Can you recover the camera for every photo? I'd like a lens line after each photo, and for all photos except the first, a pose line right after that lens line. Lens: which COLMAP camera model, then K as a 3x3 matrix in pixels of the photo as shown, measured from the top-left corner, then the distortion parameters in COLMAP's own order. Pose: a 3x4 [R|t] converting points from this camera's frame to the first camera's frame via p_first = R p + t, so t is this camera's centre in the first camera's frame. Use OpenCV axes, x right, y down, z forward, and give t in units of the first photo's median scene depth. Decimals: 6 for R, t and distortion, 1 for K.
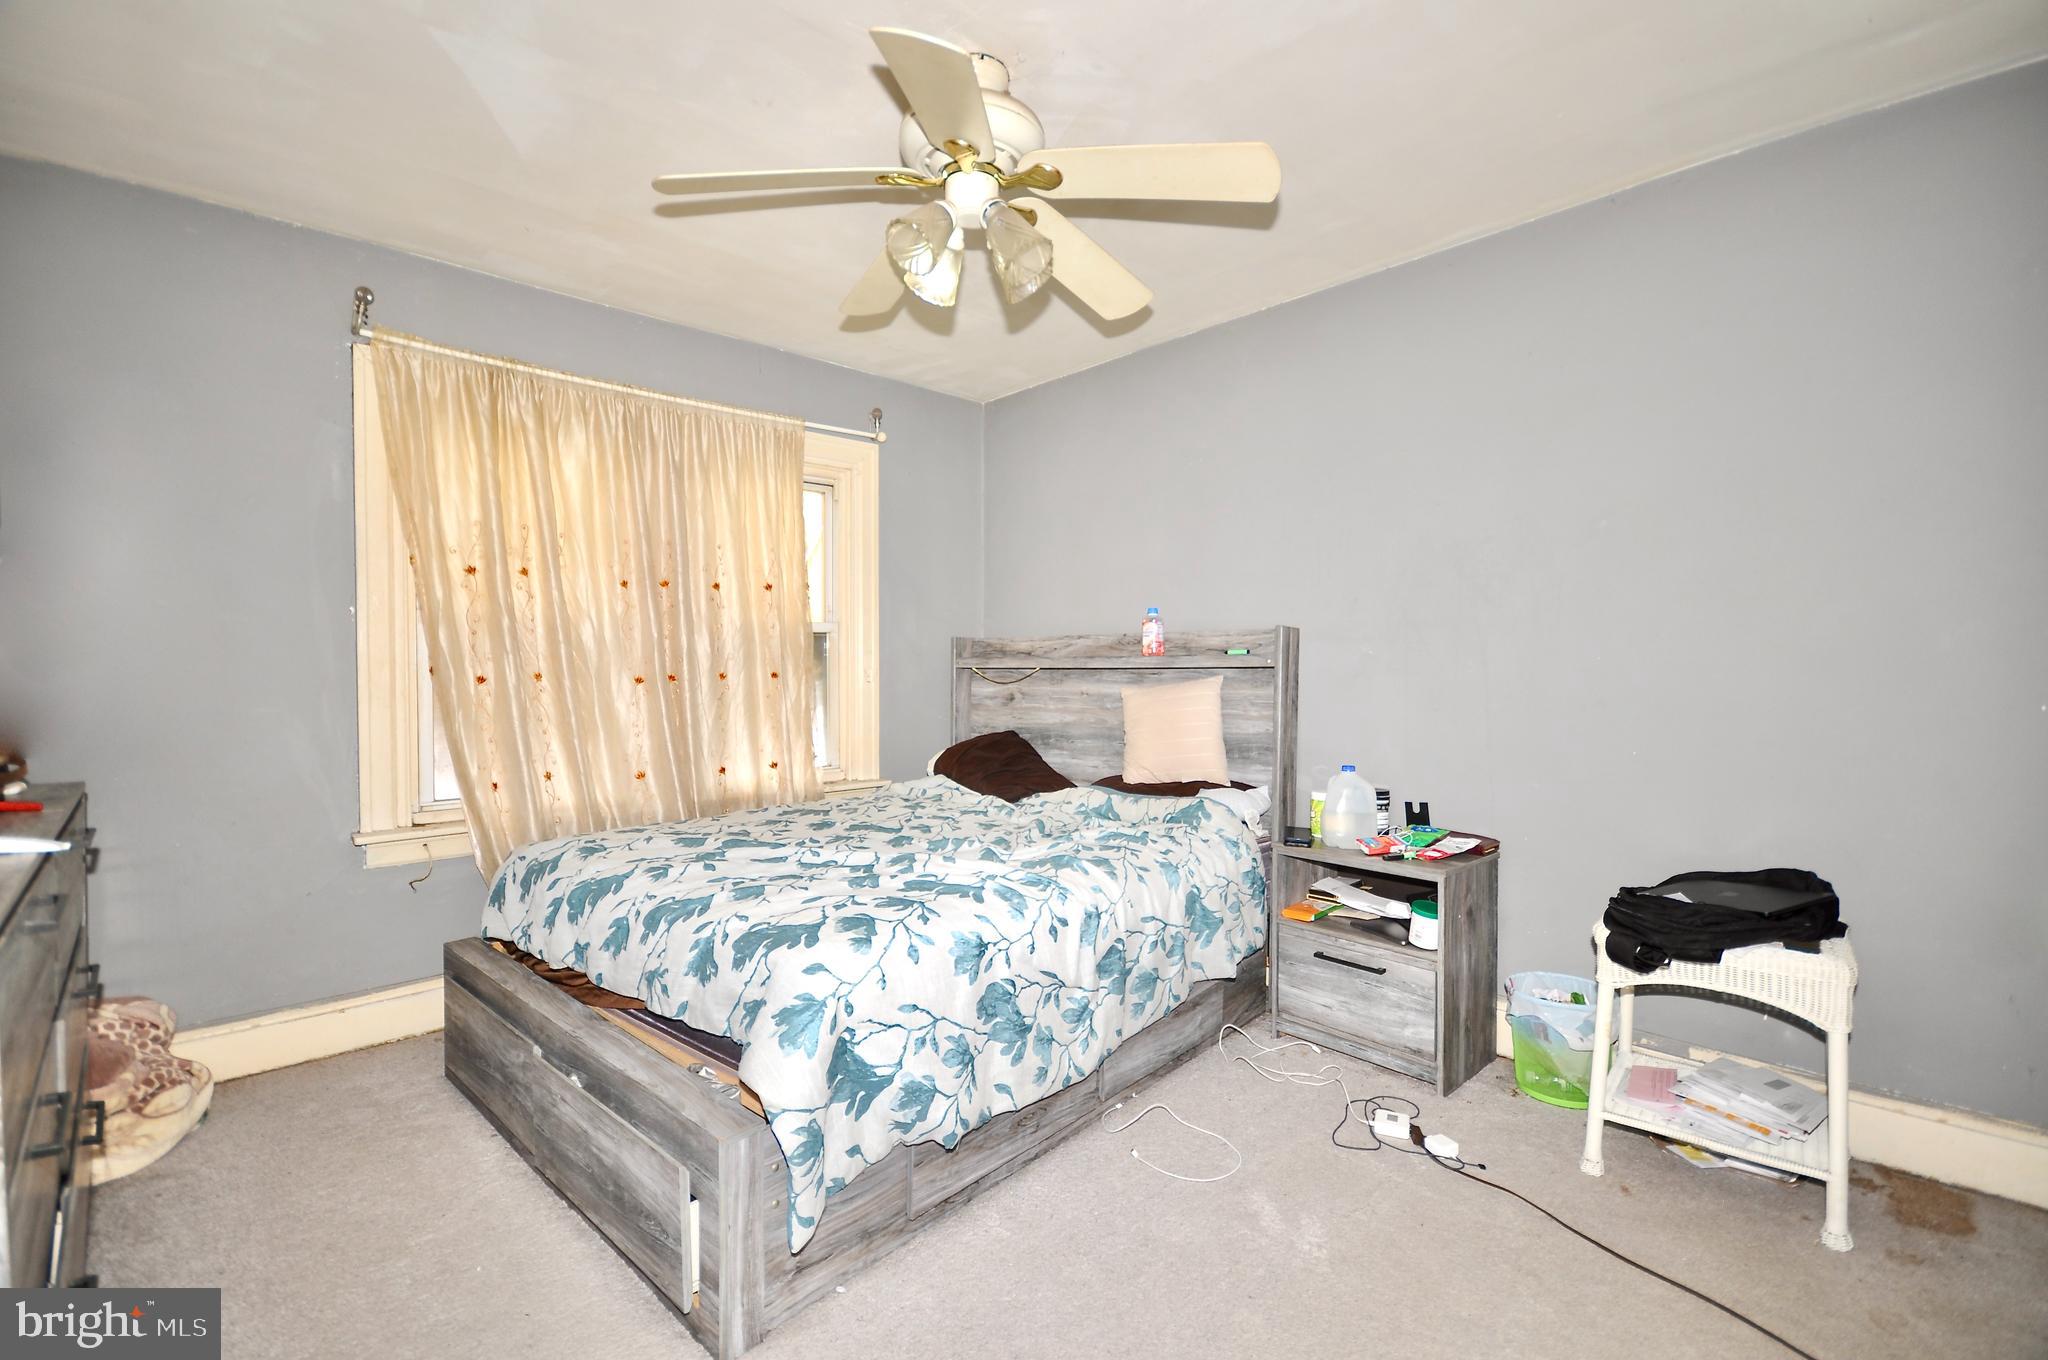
lens RADIAL K [[904.7, 0, 1024.0], [0, 904.7, 680.0], [0, 0, 1]] dist [-0.001580, -0.000163]
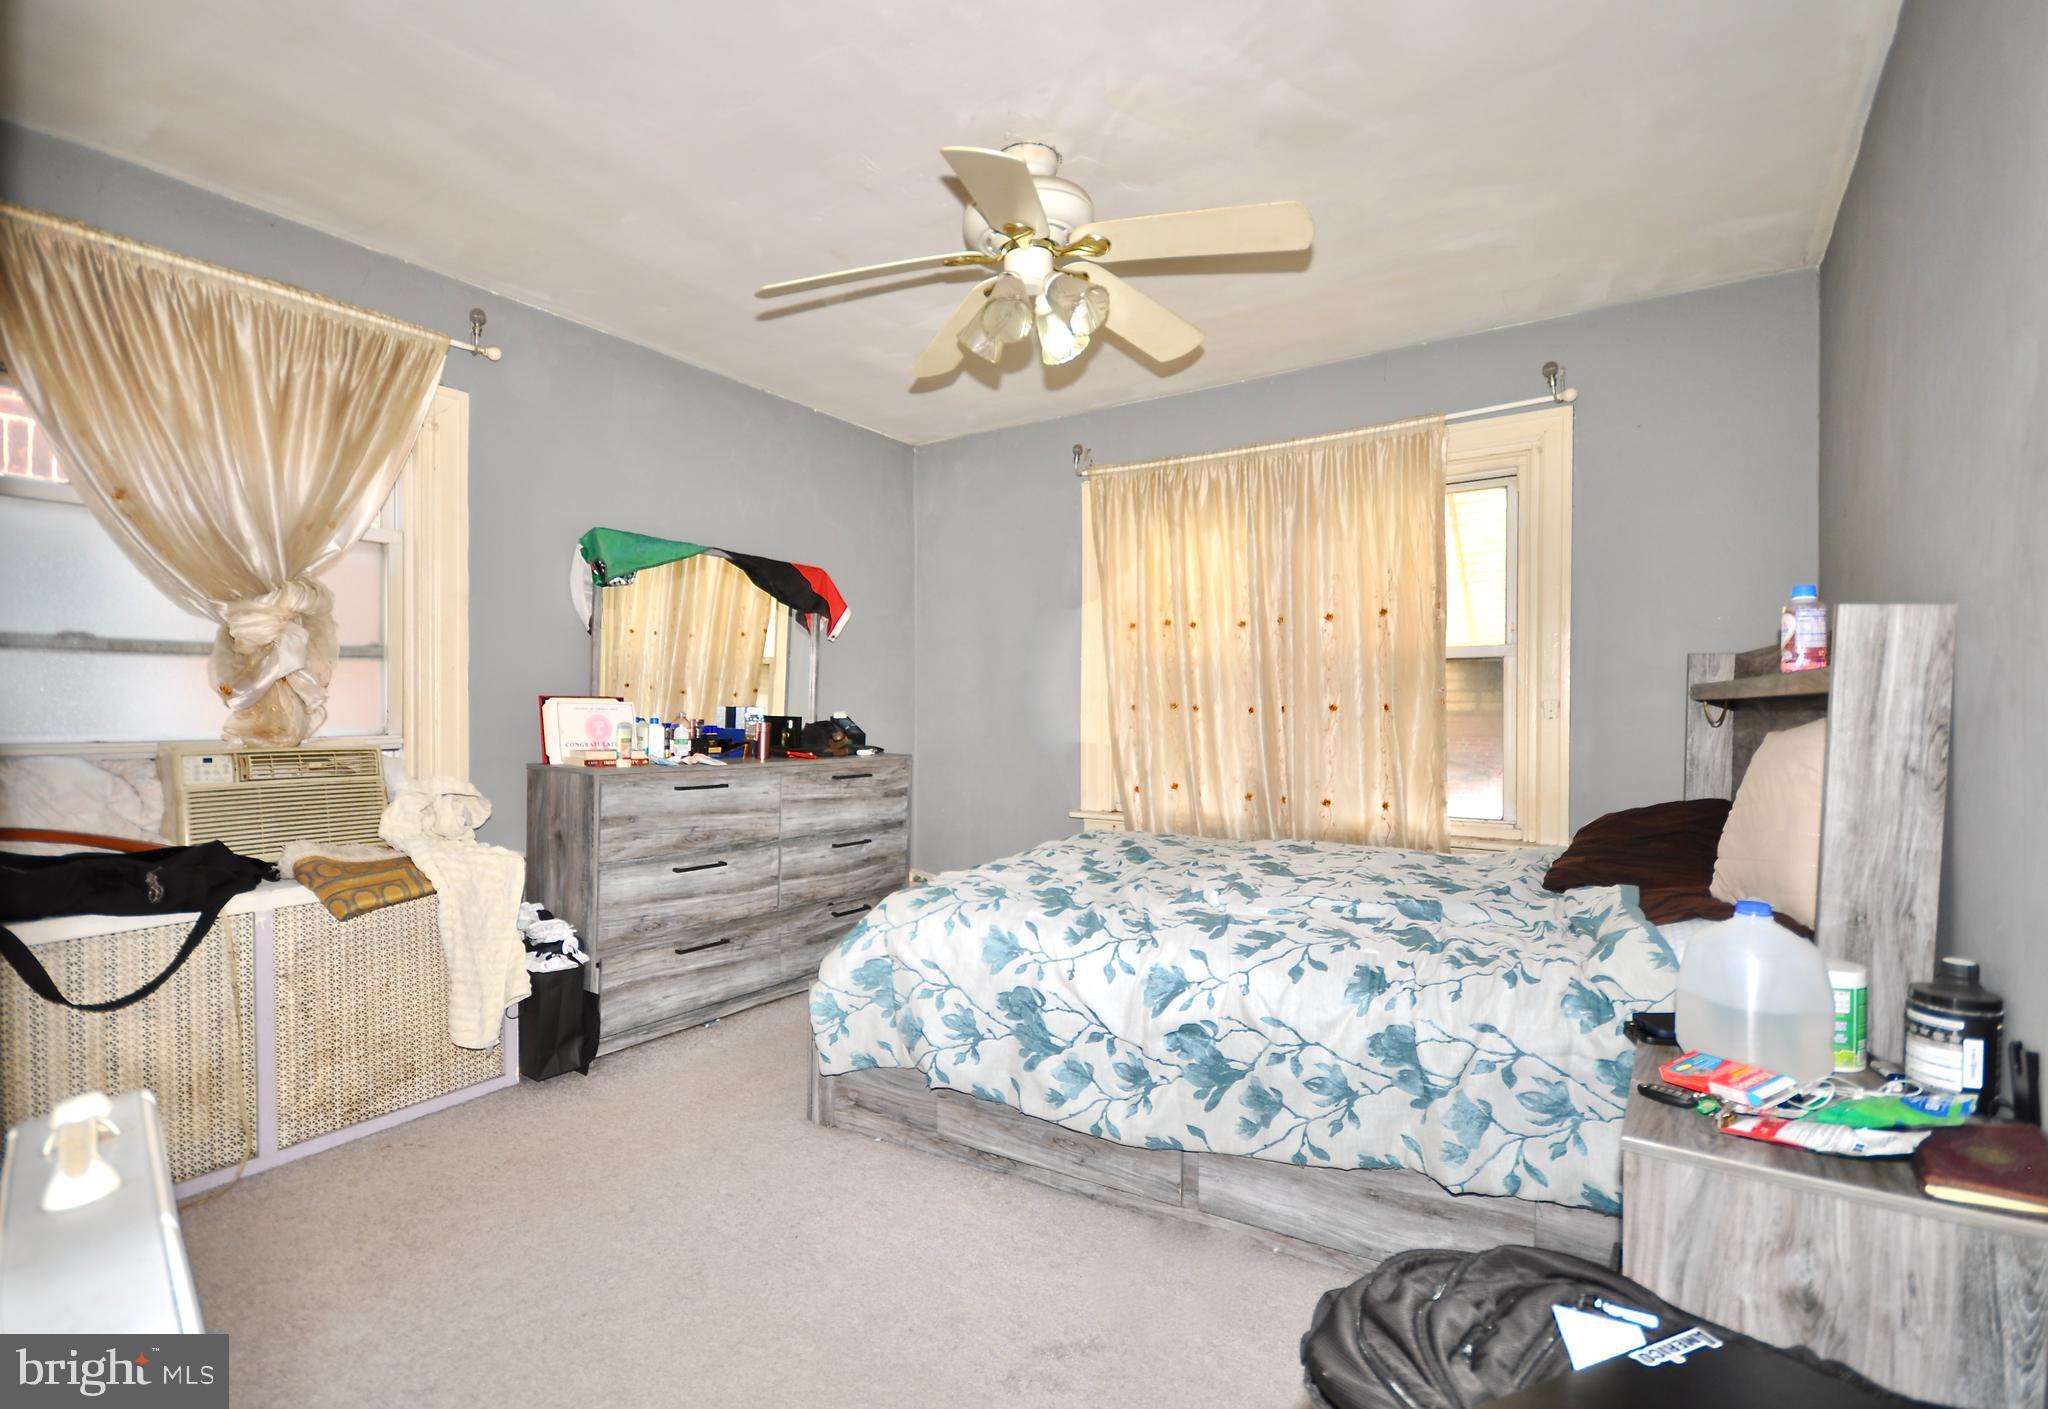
lens RADIAL K [[1030.8, 0, 1022.8], [0, 1030.8, 695.3], [0, 0, 1]] dist [0.001280, 0.000062]
pose [[0.178768, -0.007472, -0.983863, 0.949261], [-0.016029, 0.999816, -0.010506, -0.000411], [0.983761, 0.017648, 0.178616, 0.621845]]
